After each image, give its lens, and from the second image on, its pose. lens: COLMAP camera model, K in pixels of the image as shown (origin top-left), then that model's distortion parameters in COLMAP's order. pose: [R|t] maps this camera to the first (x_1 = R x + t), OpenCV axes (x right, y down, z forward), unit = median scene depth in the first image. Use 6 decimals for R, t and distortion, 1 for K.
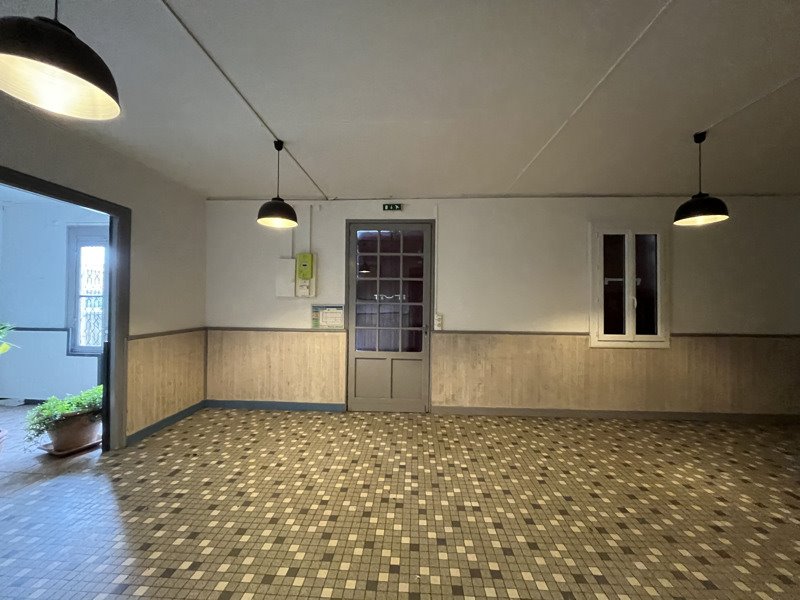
lens RADIAL K [[323.5, 0, 397.8], [0, 323.5, 298.8], [0, 0, 1]] dist [0.000339, -0.000659]
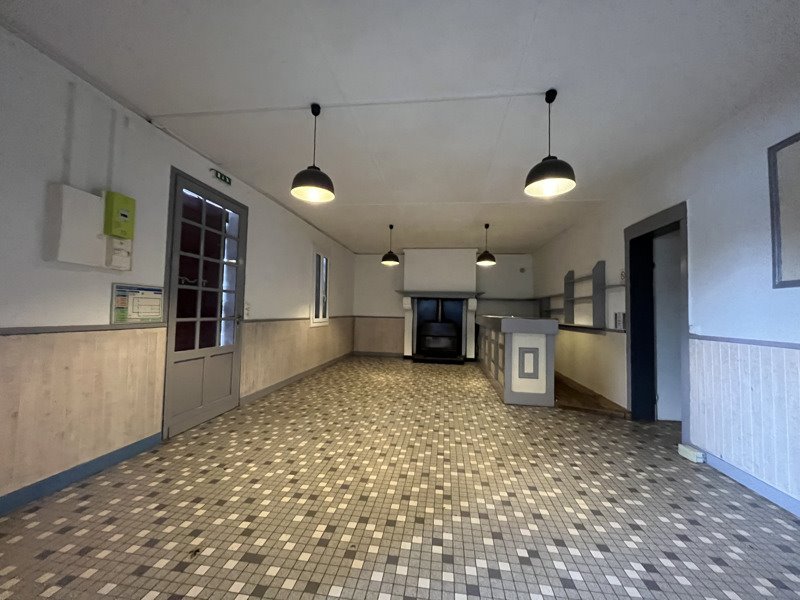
lens RADIAL K [[323.5, 0, 399.5], [0, 323.5, 298.1], [0, 0, 1]] dist [0.000339, -0.000659]
pose [[0.078125, 0.036119, 0.996289, -1.032892], [-0.032023, 0.998919, -0.033703, 0.062022], [-0.996429, -0.029271, 0.079198, 0.569415]]
